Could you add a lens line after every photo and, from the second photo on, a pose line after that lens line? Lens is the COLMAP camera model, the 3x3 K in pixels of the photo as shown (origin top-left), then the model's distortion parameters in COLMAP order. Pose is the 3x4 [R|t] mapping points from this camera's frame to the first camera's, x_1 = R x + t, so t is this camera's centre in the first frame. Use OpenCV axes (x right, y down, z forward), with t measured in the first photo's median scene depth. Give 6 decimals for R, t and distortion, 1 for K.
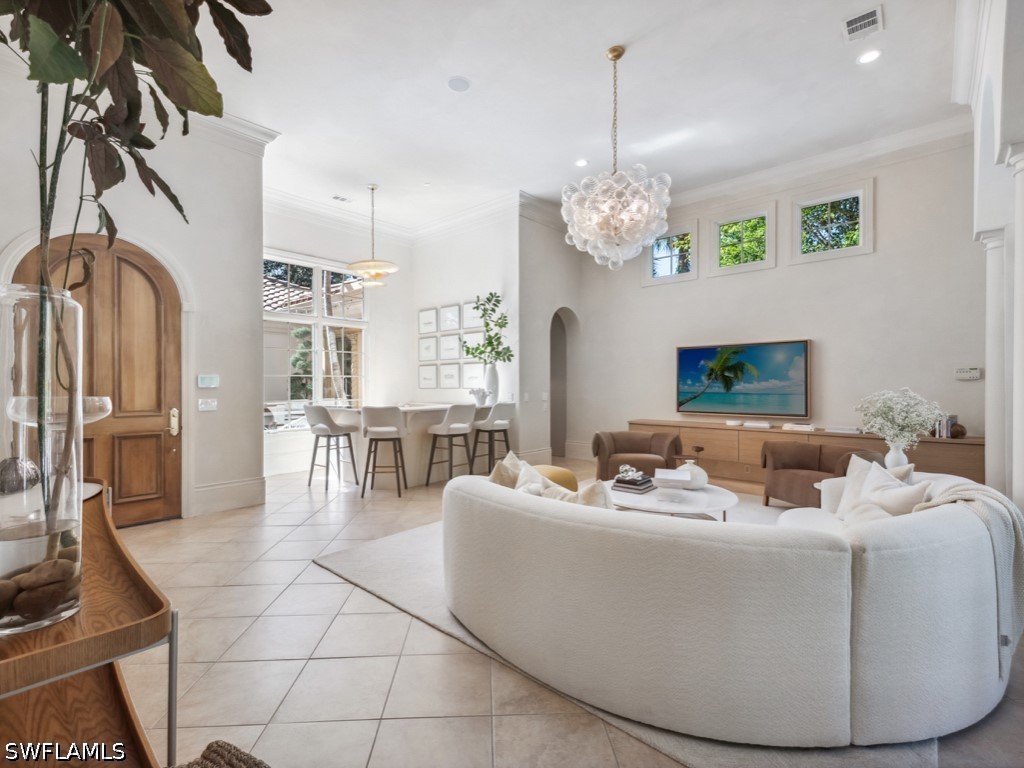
lens RADIAL K [[452.4, 0, 513.3], [0, 452.4, 399.5], [0, 0, 1]] dist [0.001040, 0.000029]
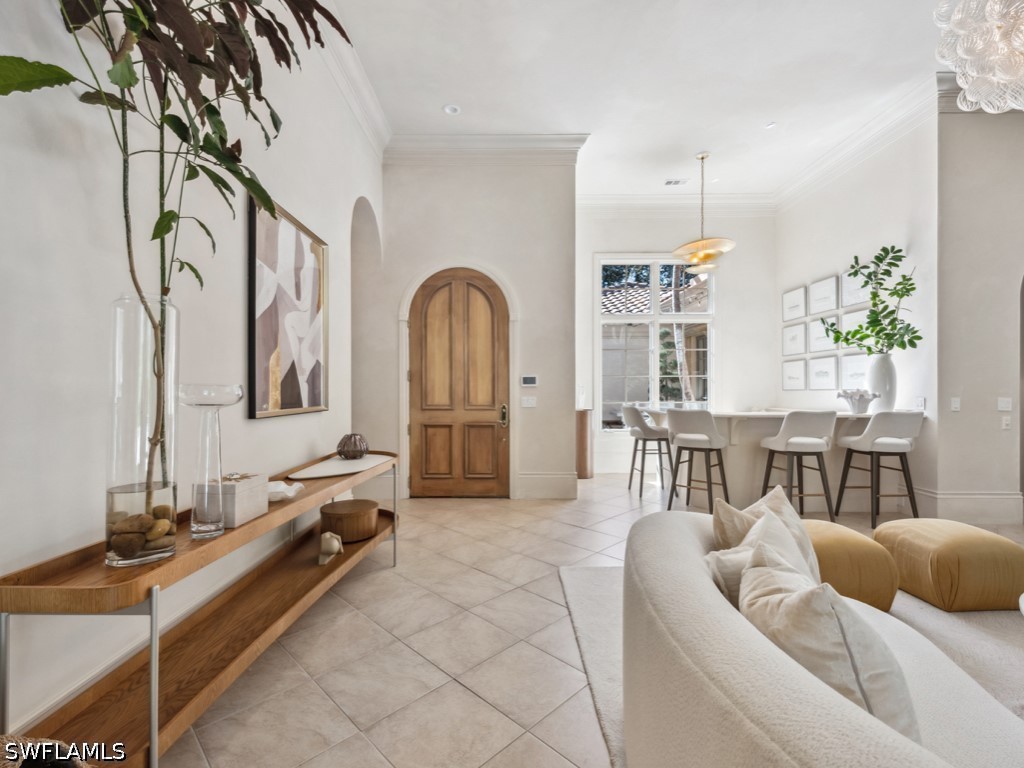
lens RADIAL K [[452.4, 0, 513.3], [0, 452.4, 399.5], [0, 0, 1]] dist [0.001040, 0.000029]
pose [[0.666053, 0.019305, -0.745654, 0.094207], [-0.025449, 0.999671, 0.003150, 0.001916], [0.745470, 0.016878, 0.666326, 0.151659]]
